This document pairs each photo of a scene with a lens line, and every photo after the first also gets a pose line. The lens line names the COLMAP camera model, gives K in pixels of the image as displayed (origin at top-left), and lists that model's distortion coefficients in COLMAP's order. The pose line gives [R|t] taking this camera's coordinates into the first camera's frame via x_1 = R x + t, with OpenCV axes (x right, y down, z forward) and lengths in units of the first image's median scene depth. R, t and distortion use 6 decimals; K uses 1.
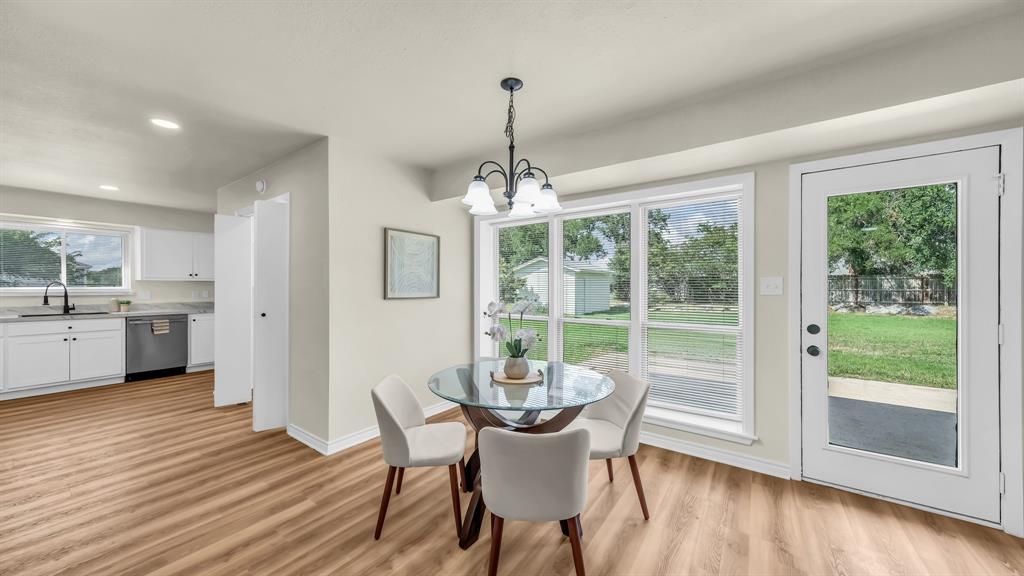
lens RADIAL K [[349.9, 0, 513.9], [0, 349.9, 287.7], [0, 0, 1]] dist [0.000521, 0.000241]
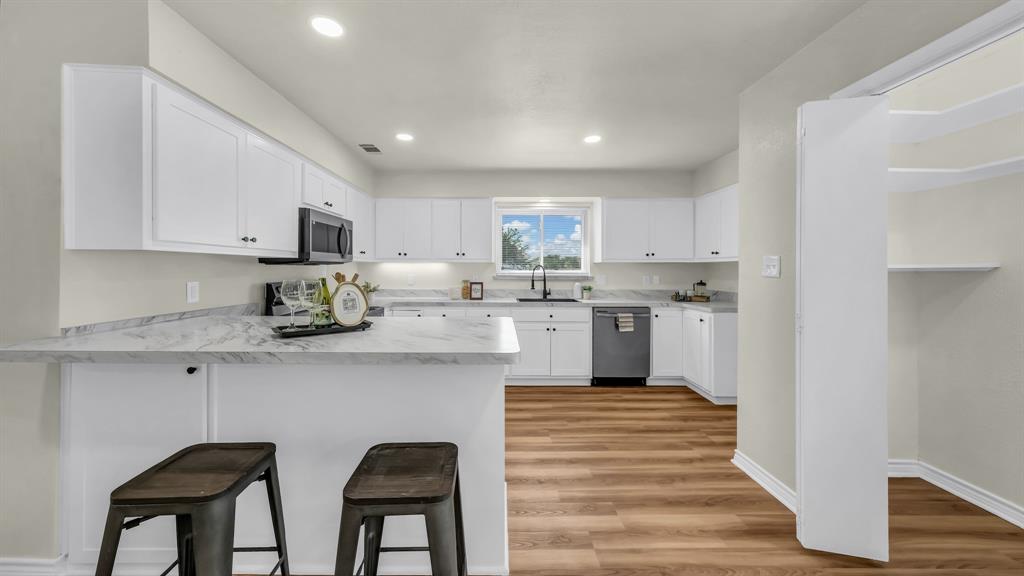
lens RADIAL K [[355.7, 0, 502.4], [0, 355.7, 268.7], [0, 0, 1]] dist [0.001171, 0.000196]
pose [[0.580766, -0.003703, -0.814062, -0.565368], [-0.003515, 0.999969, -0.007056, 0.000759], [0.814063, 0.006959, 0.580735, 0.350717]]
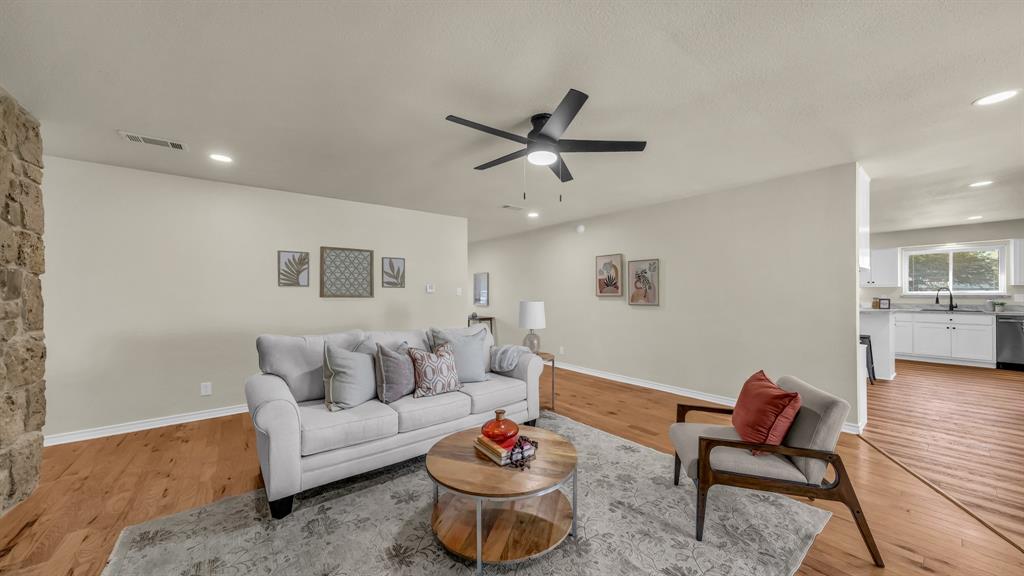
lens RADIAL K [[353.1, 0, 514.9], [0, 353.1, 292.2], [0, 0, 1]] dist [0.000807, 0.000364]
pose [[-0.278324, -0.003069, -0.960482, 0.567491], [0.000985, 0.999993, -0.003480, 0.005401], [0.960487, -0.001914, -0.278319, -0.282311]]
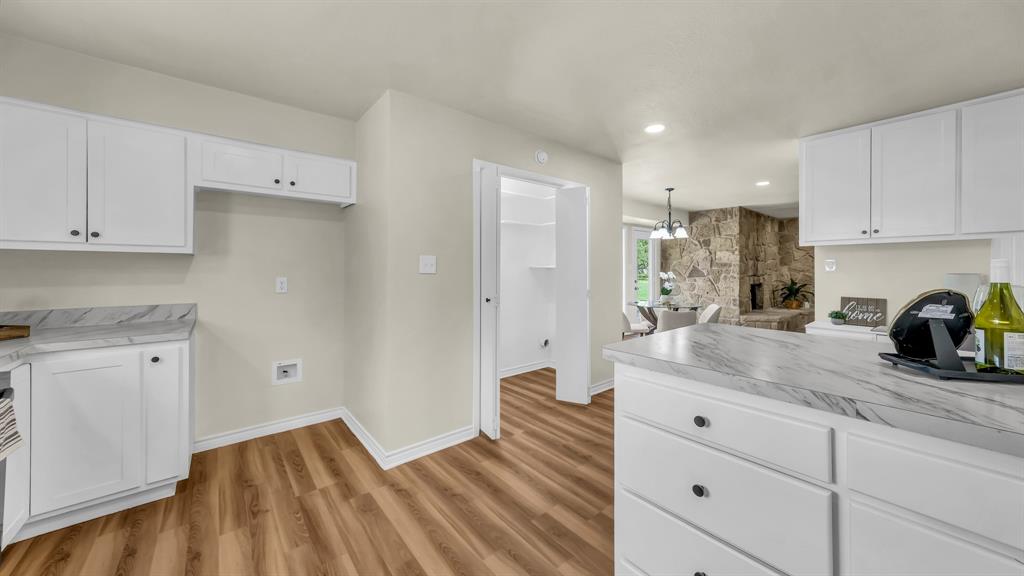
lens RADIAL K [[363.0, 0, 513.4], [0, 363.0, 265.5], [0, 0, 1]] dist [-0.001950, 0.000065]
pose [[0.245387, 0.007076, 0.969399, -1.235516], [0.003378, 0.999961, -0.008154, 0.000009], [-0.969419, 0.005276, 0.245354, 0.630073]]
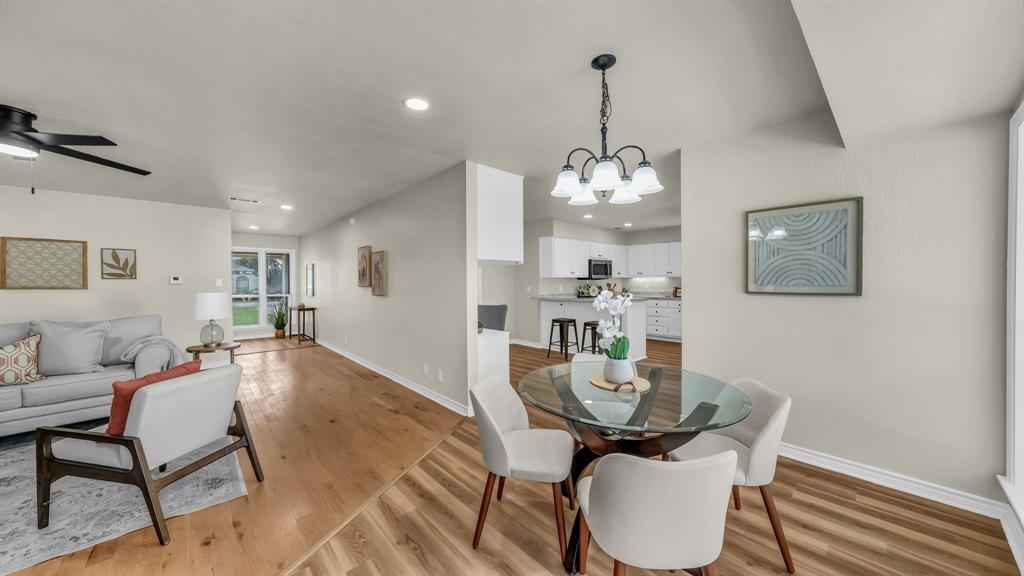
lens RADIAL K [[343.2, 0, 512.3], [0, 343.2, 283.2], [0, 0, 1]] dist [0.006196, 0.000122]
pose [[-0.213680, 0.001638, -0.976902, 0.401158], [0.004439, 0.999990, 0.000706, 0.003614], [0.976894, -0.004185, -0.213685, 0.412011]]
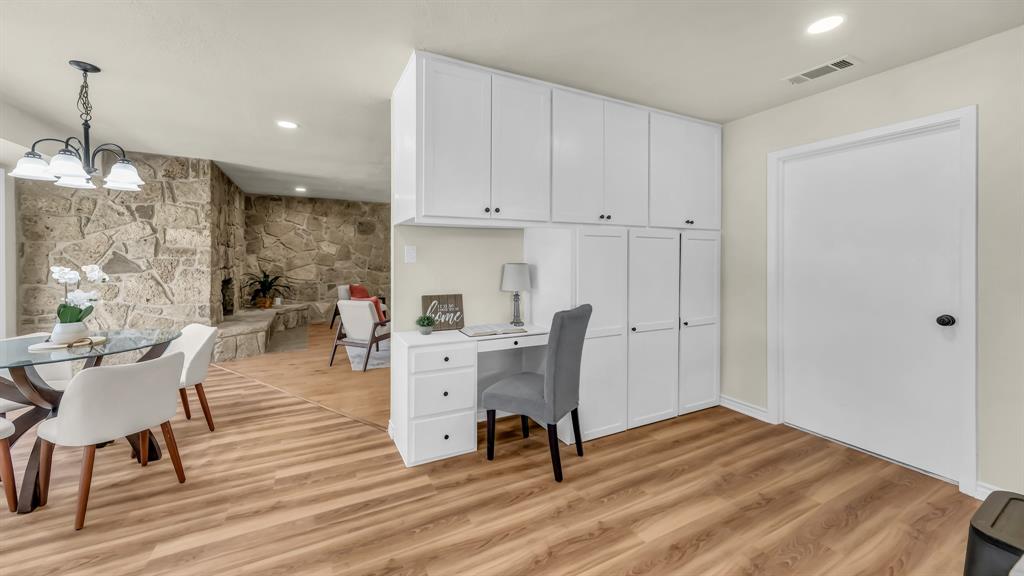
lens RADIAL K [[379.0, 0, 508.8], [0, 379.0, 261.4], [0, 0, 1]] dist [0.002900, 0.000595]
pose [[-0.887948, -0.007155, 0.459888, -0.726955], [-0.001836, 0.999926, 0.012012, -0.000147], [-0.459940, 0.009822, -0.887895, 0.621724]]
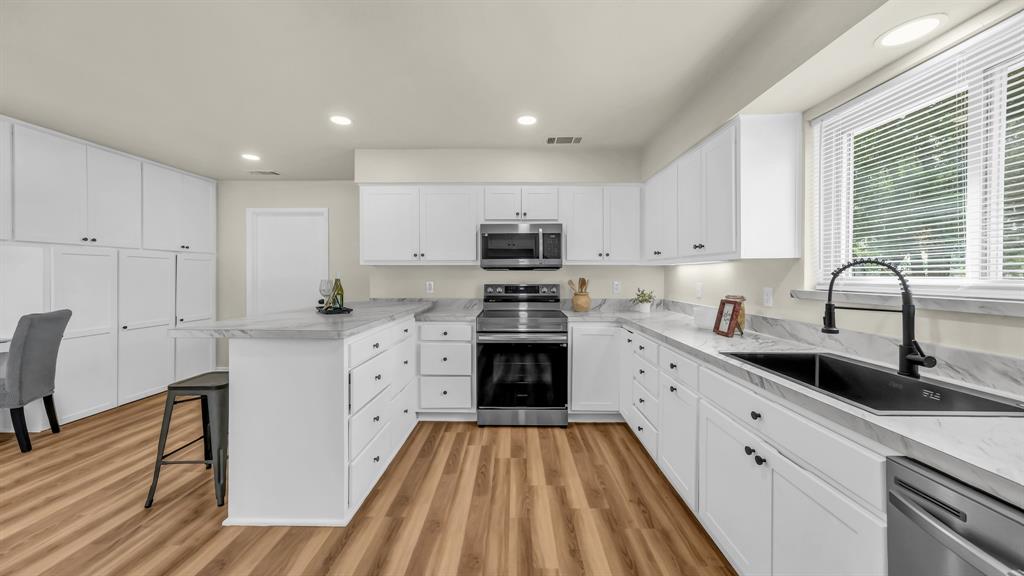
lens RADIAL K [[344.7, 0, 511.4], [0, 344.7, 275.5], [0, 0, 1]] dist [0.000603, 0.000182]
pose [[-0.817833, -0.003369, -0.575445, -0.872959], [-0.007291, 0.999963, 0.004506, -0.001837], [0.575409, 0.007881, -0.817828, 1.047081]]
